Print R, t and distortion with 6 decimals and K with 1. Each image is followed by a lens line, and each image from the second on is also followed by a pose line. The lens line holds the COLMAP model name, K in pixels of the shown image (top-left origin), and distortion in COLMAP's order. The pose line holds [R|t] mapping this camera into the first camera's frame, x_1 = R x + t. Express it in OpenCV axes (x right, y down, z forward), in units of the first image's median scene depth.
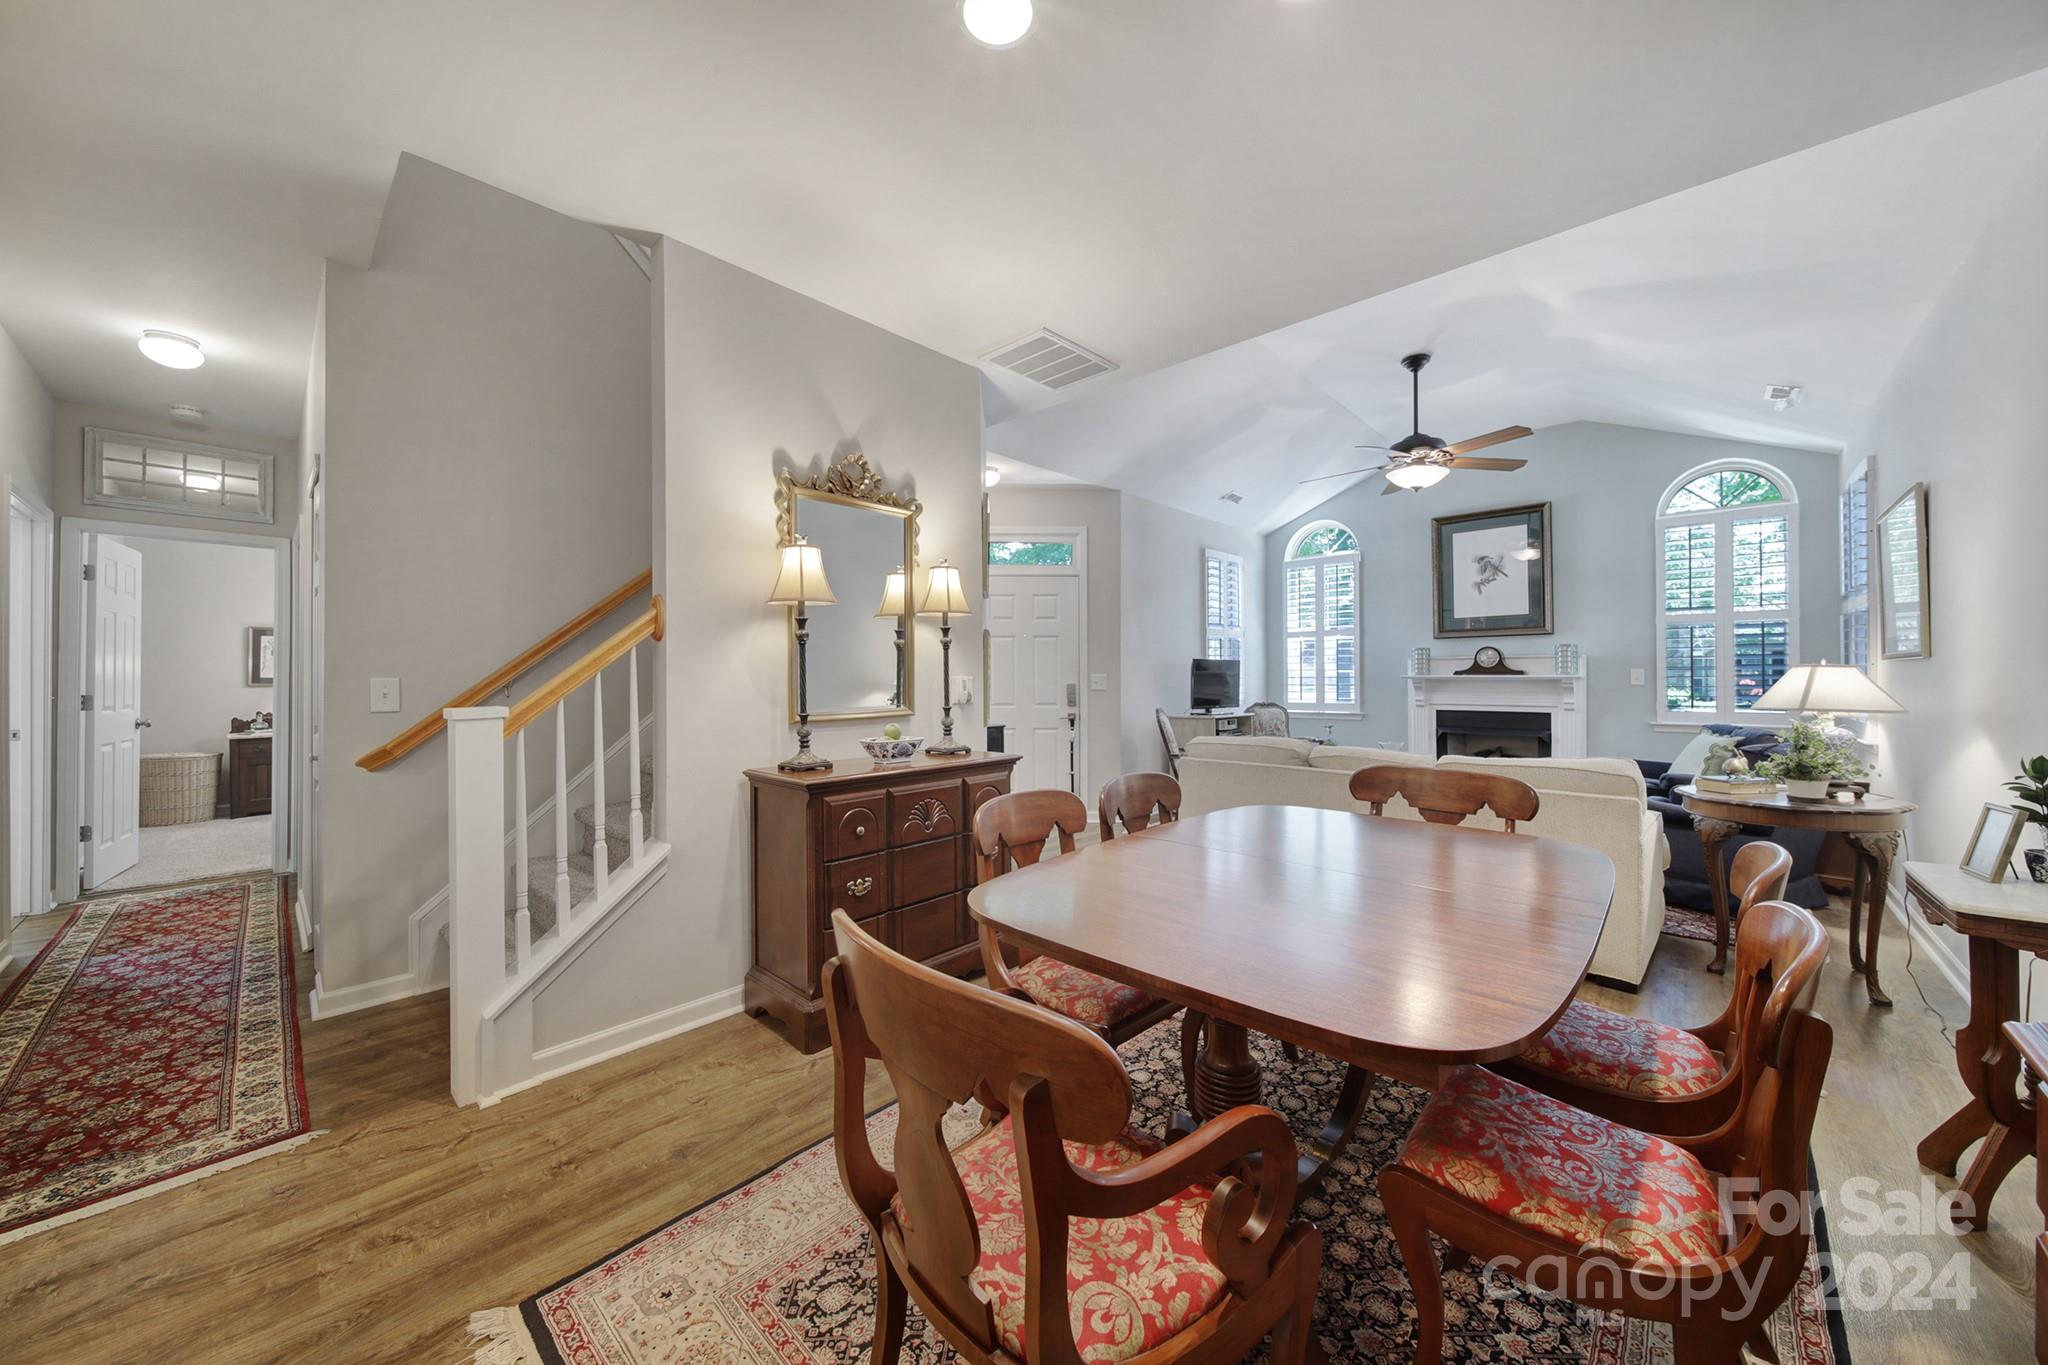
lens RADIAL K [[716.5, 0, 1031.0], [0, 716.5, 673.4], [0, 0, 1]] dist [0.001712, -0.002872]
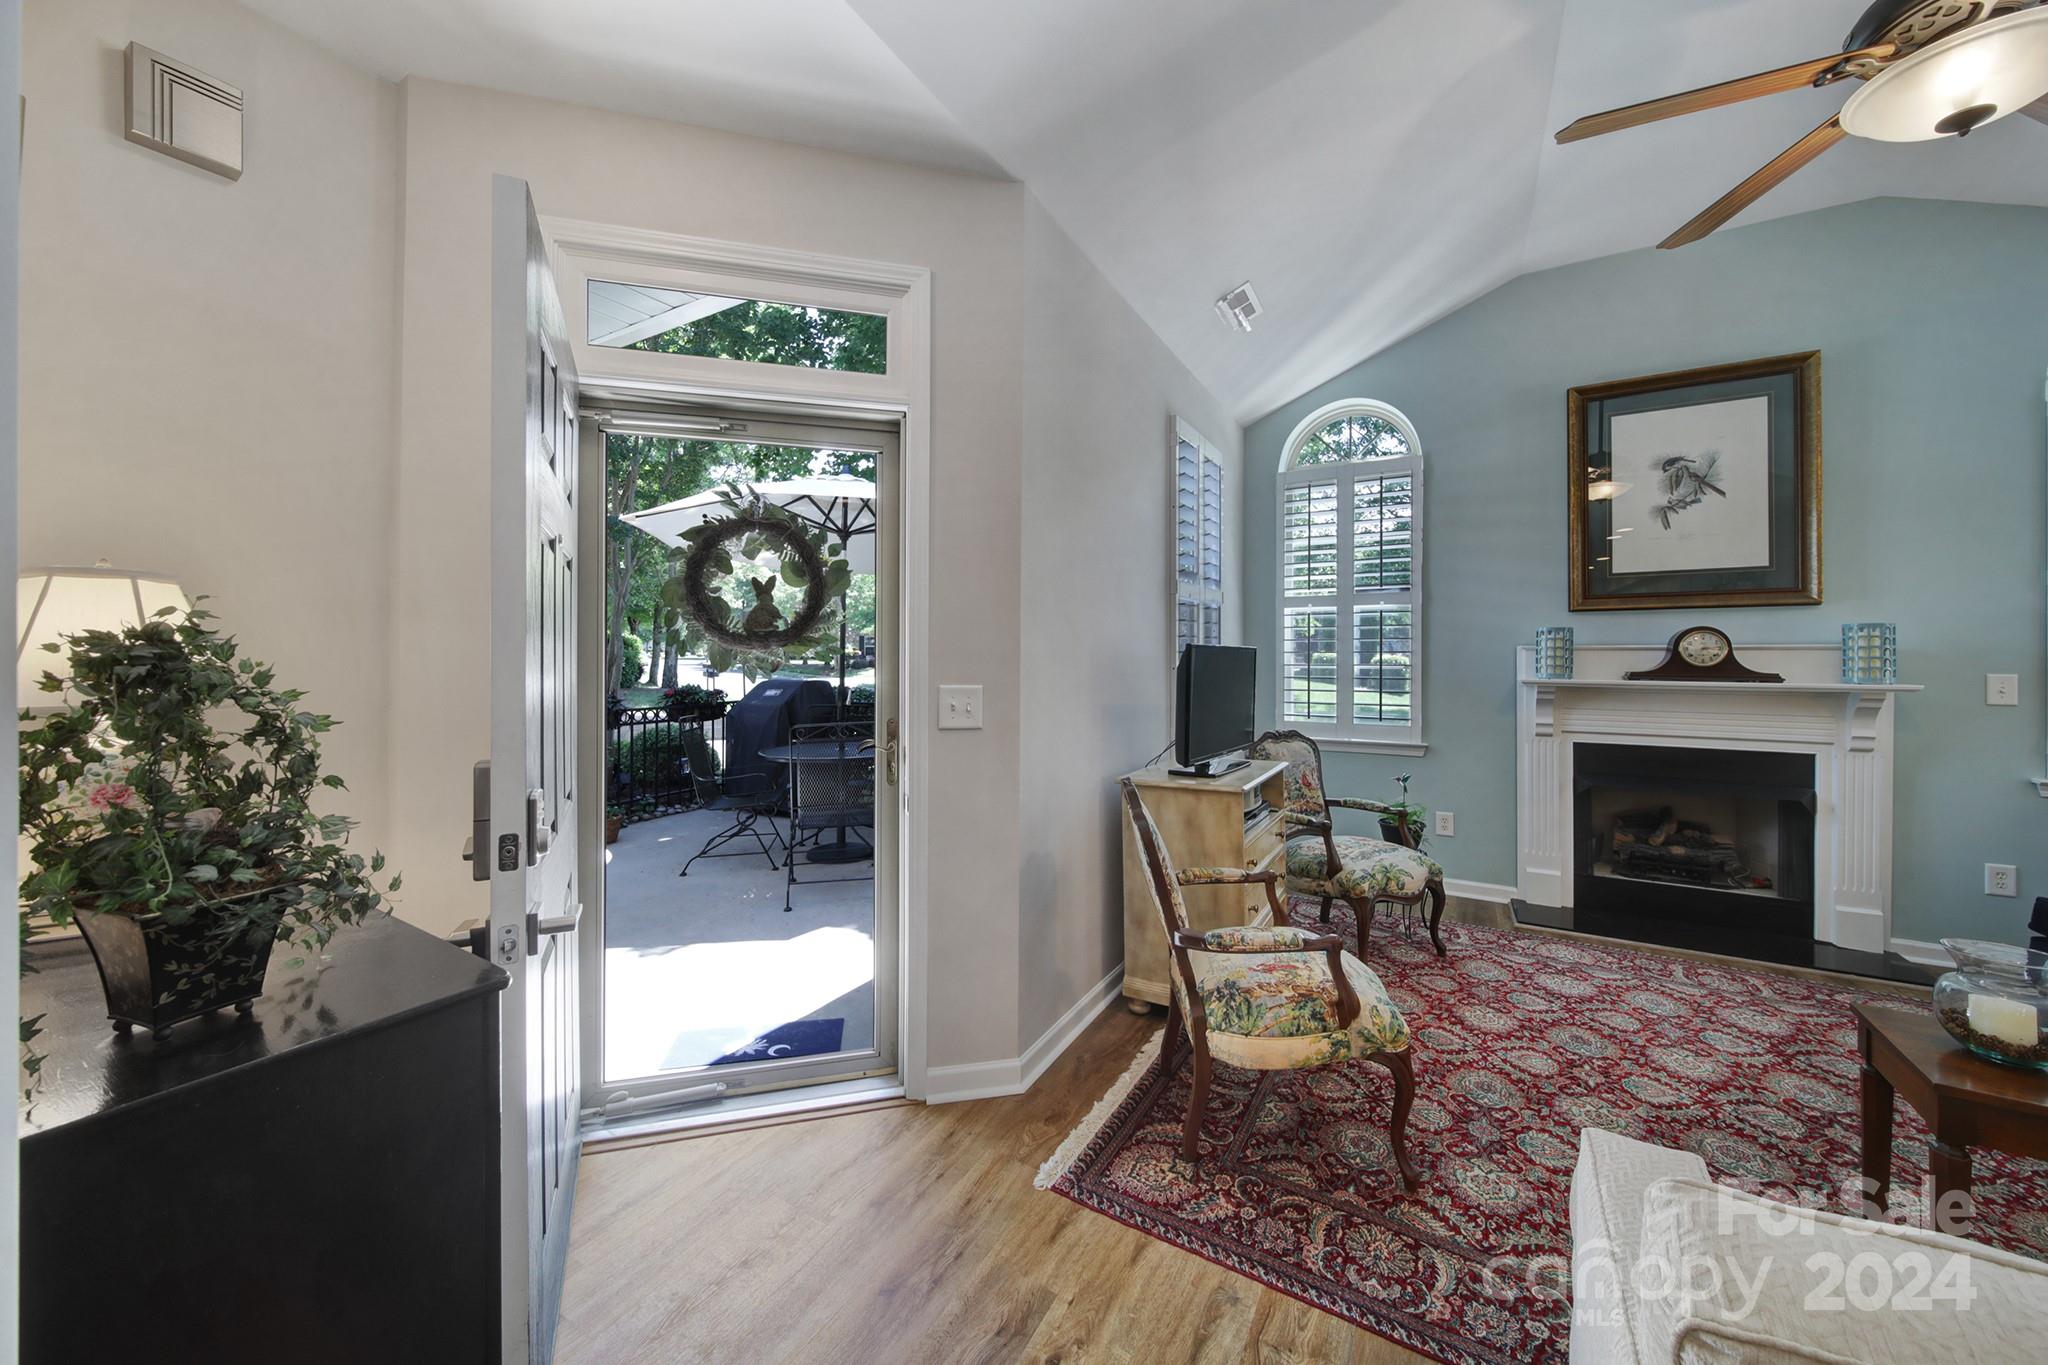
lens RADIAL K [[725.6, 0, 1032.1], [0, 725.6, 657.8], [0, 0, 1]] dist [-0.000784, -0.000160]
pose [[0.975712, 0.007833, 0.218915, 0.047645], [-0.008647, 0.999959, 0.002760, -0.011911], [-0.218885, -0.004586, 0.975740, 0.593211]]
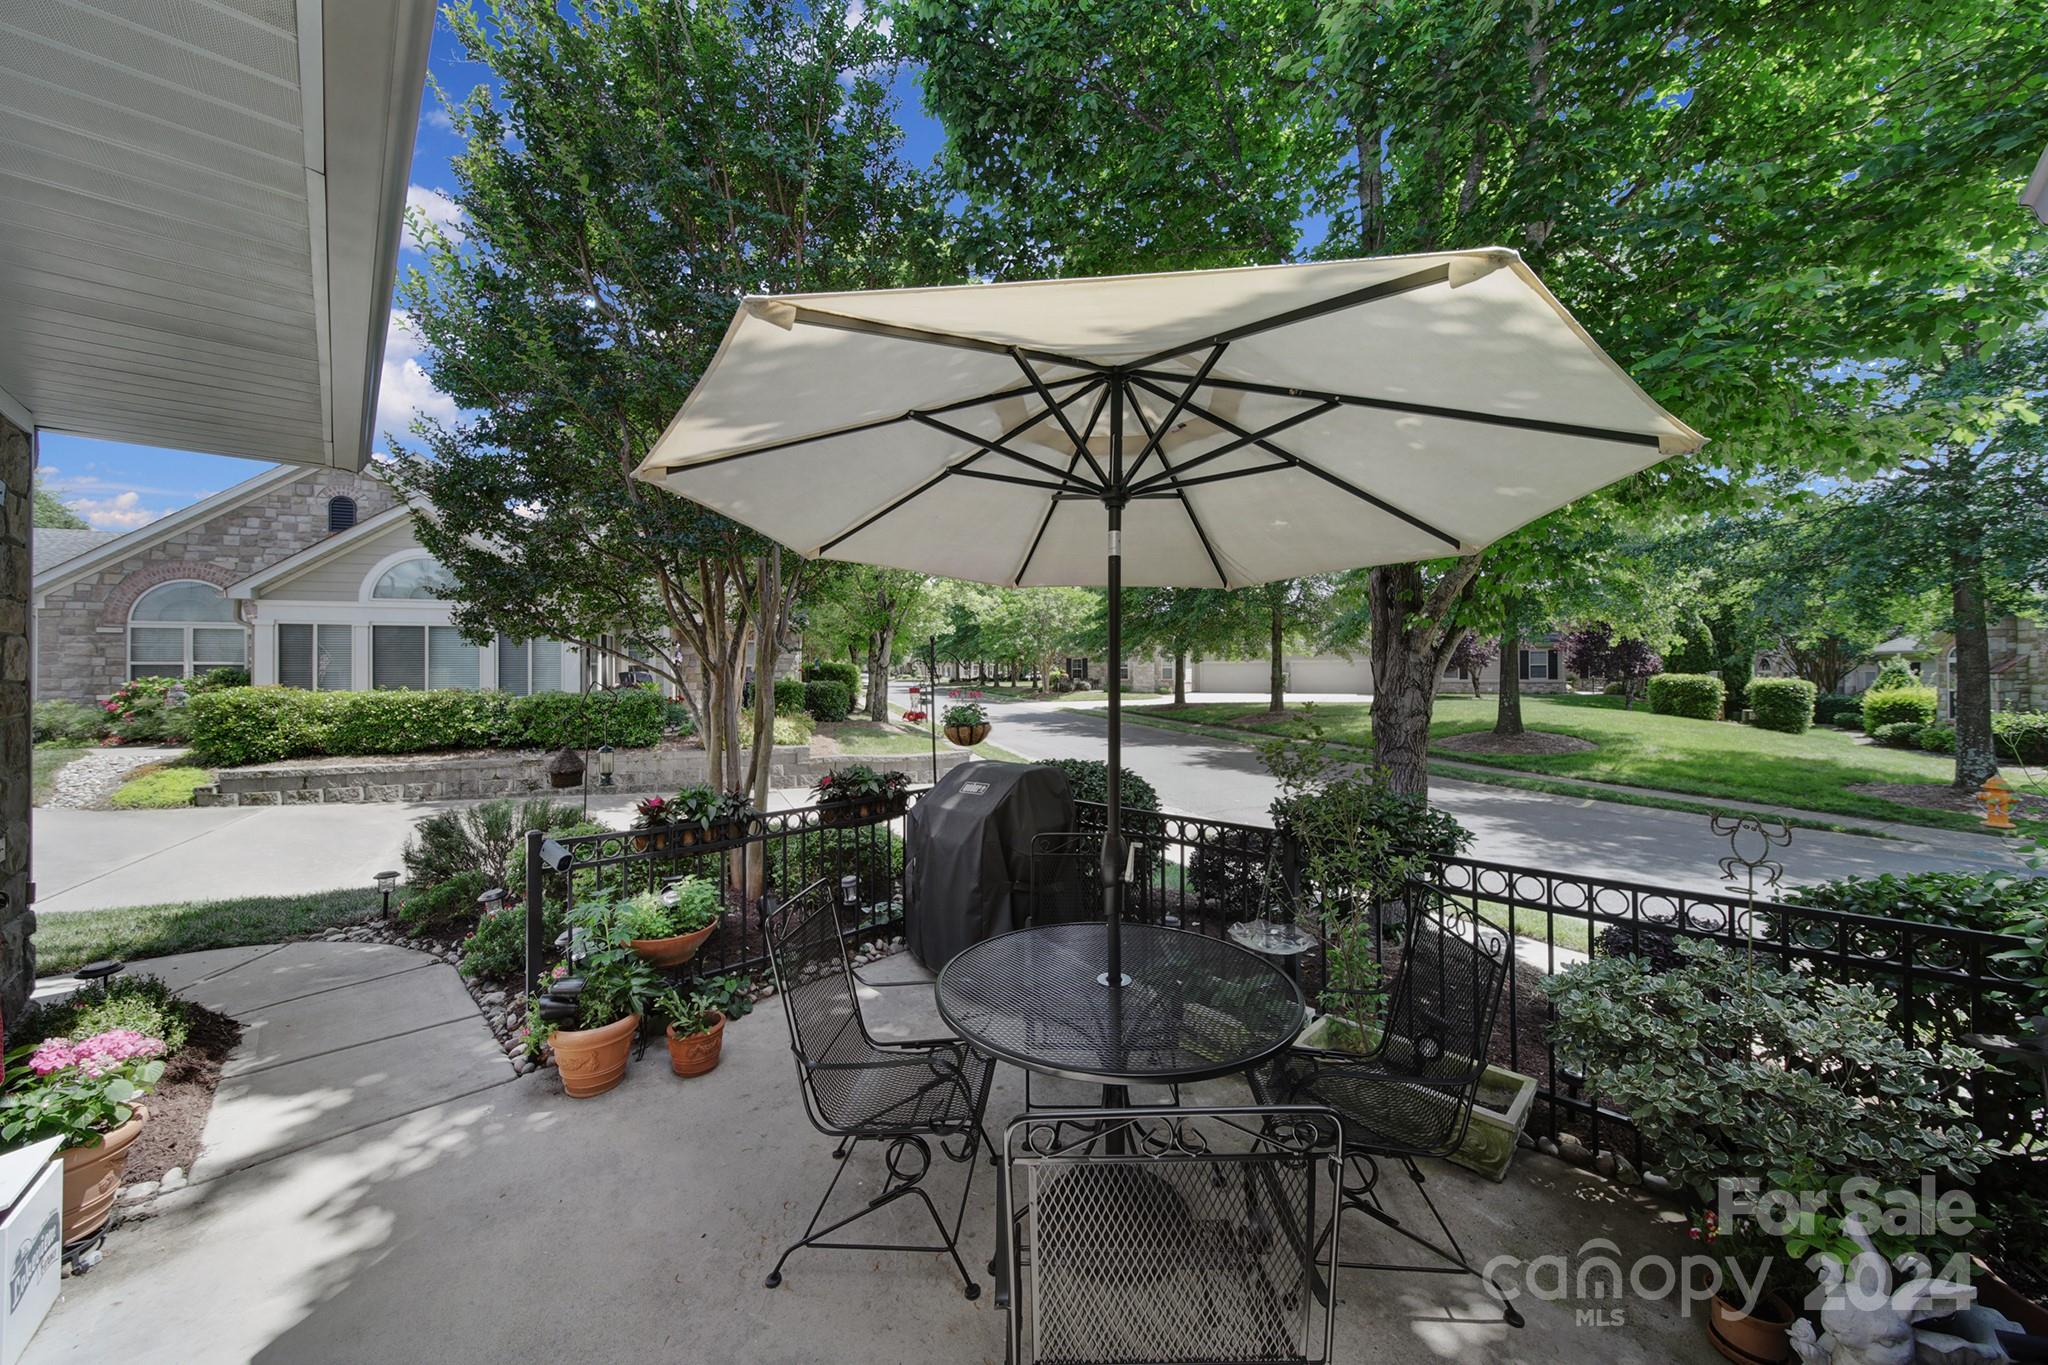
lens RADIAL K [[729.2, 0, 1024.0], [0, 729.2, 682.5], [0, 0, 1]] dist [0.000400, -0.000082]
pose [[0.997757, 0.001915, -0.066909, 0.026023], [-0.001134, 0.999931, 0.011721, -0.030762], [0.066926, -0.011619, 0.997690, 0.798311]]
